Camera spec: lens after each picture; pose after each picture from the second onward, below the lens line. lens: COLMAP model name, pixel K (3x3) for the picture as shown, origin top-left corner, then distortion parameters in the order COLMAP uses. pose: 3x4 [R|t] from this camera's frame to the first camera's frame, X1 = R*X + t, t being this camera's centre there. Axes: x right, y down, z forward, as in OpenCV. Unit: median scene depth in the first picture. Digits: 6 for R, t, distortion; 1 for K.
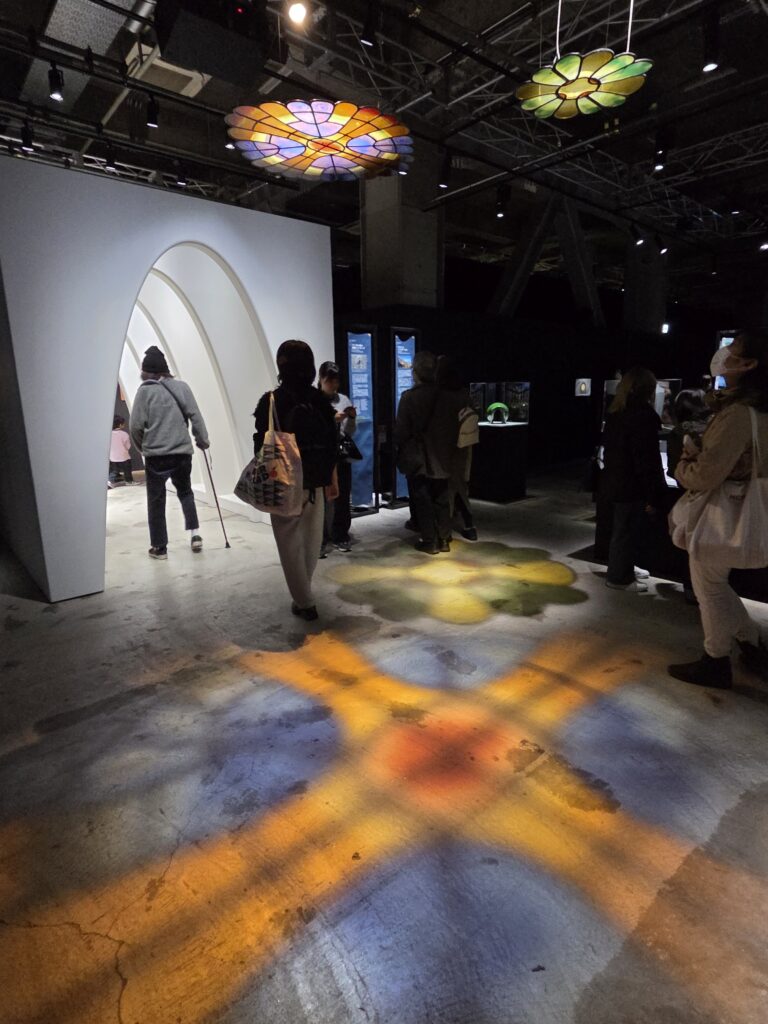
lens RADIAL K [[550.2, 0, 383.5], [0, 550.2, 506.5], [0, 0, 1]] dist [0.006029, -0.001482]
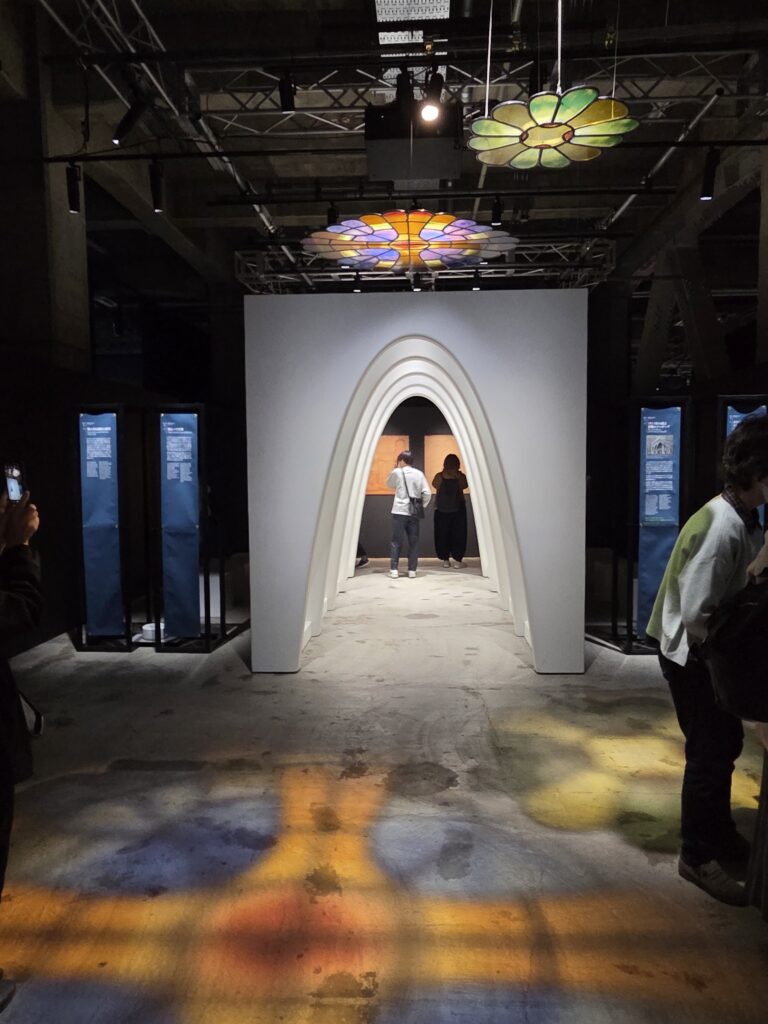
lens RADIAL K [[692.5, 0, 383.7], [0, 692.5, 514.9], [0, 0, 1]] dist [0.007170, -0.004300]
pose [[0.722331, 0.059743, -0.688962, 0.722755], [-0.146010, 0.986978, -0.067497, -0.110885], [0.675958, 0.149351, 0.721647, 0.184166]]
